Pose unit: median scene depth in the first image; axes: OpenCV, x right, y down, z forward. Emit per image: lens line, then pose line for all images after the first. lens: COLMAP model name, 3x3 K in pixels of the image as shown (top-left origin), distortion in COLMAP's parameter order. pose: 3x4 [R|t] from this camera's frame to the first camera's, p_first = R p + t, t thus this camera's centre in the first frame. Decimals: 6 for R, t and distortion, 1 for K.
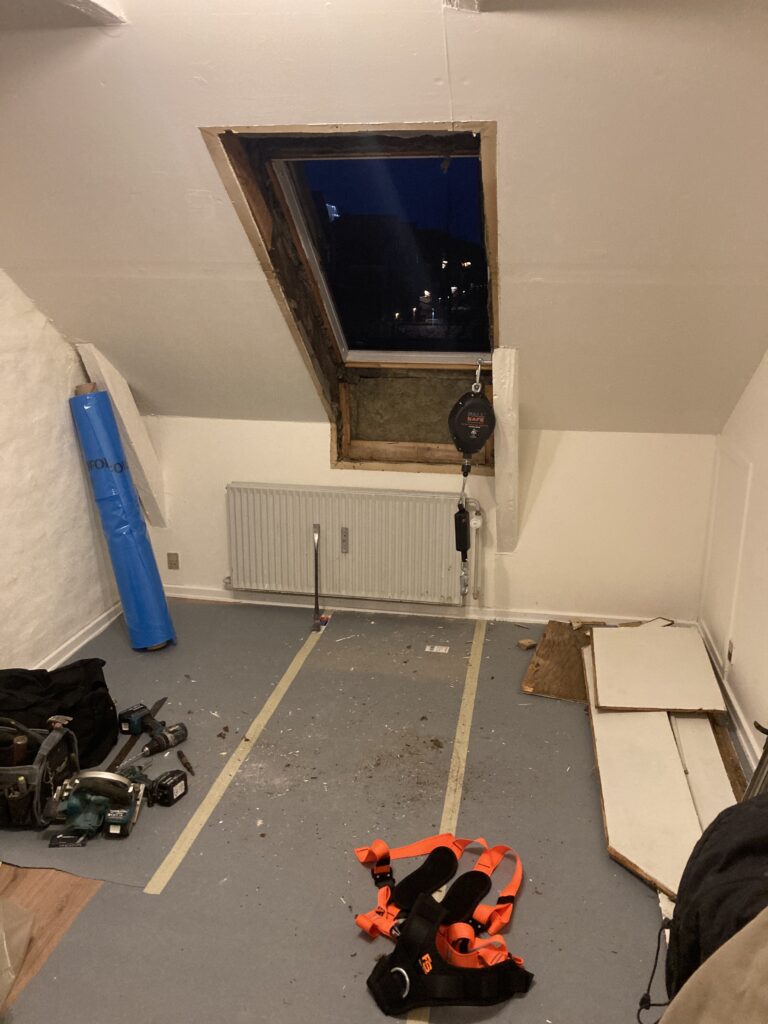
lens RADIAL K [[838.8, 0, 388.3], [0, 838.8, 510.3], [0, 0, 1]] dist [0.024046, -0.021778]
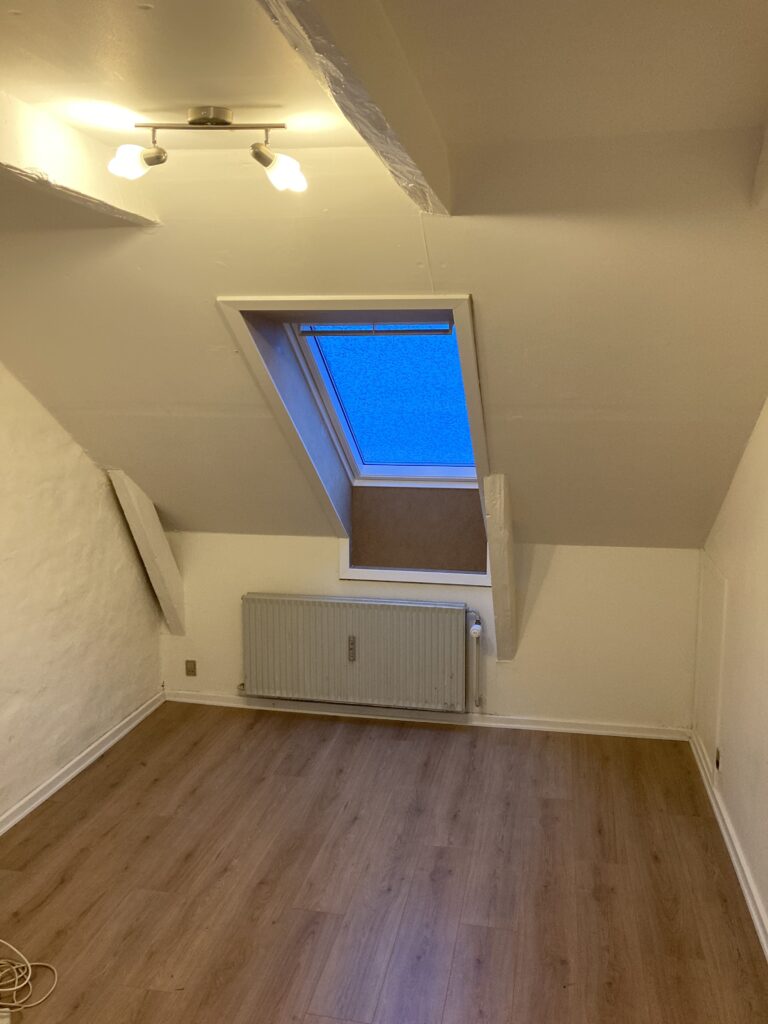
lens RADIAL K [[838.8, 0, 378.0], [0, 838.8, 508.7], [0, 0, 1]] dist [0.024046, -0.021778]
pose [[0.999291, -0.007684, -0.036856, 0.021988], [0.003313, 0.993101, -0.117212, -0.016270], [0.037503, 0.117007, 0.992423, -0.070133]]
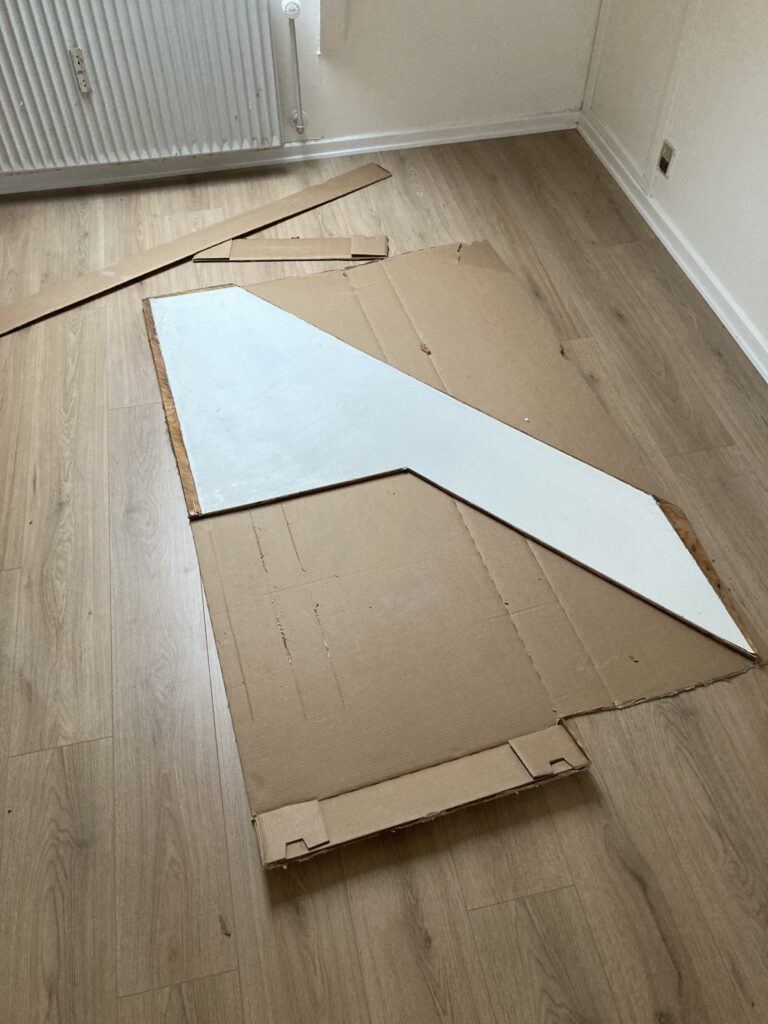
lens RADIAL K [[838.8, 0, 385.6], [0, 838.8, 508.2], [0, 0, 1]] dist [0.024046, -0.021778]
pose [[0.923550, -0.301963, 0.236375, -0.093619], [0.111881, 0.801756, 0.587085, -0.048701], [-0.366793, -0.515757, 0.774246, 0.286333]]
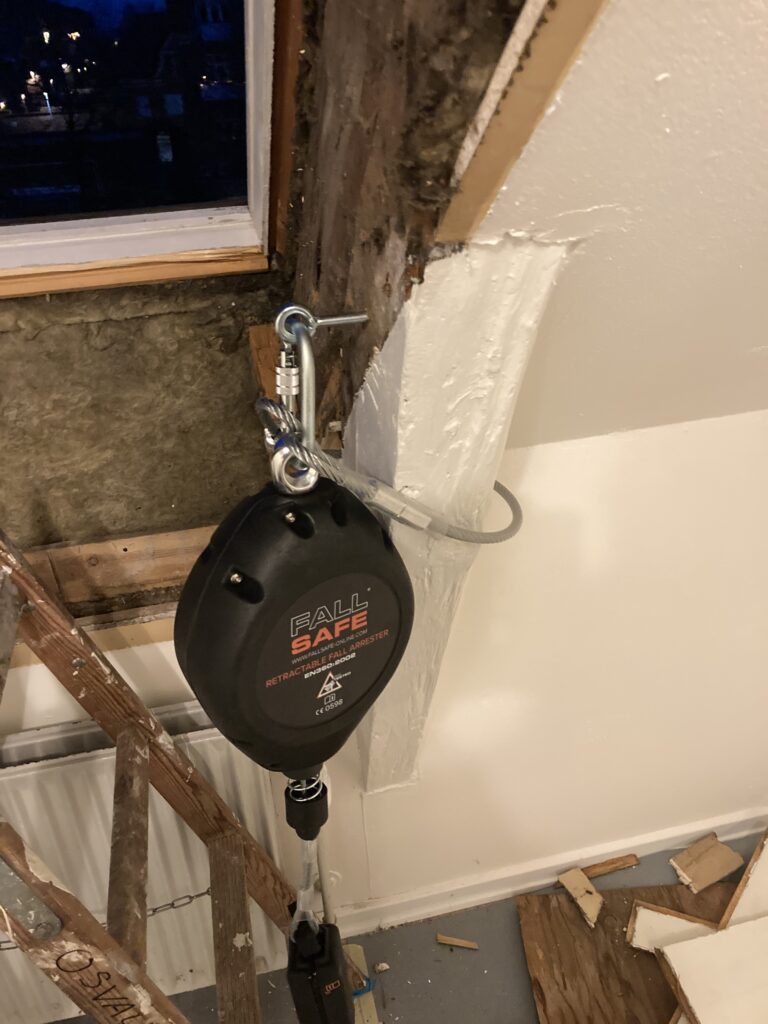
lens RADIAL K [[838.8, 0, 383.6], [0, 838.8, 512.4], [0, 0, 1]] dist [0.024046, -0.021778]
pose [[0.920484, -0.235349, 0.311963, 0.054080], [0.156155, 0.953322, 0.258444, -0.152535], [-0.358225, -0.189179, 0.914268, 0.700196]]
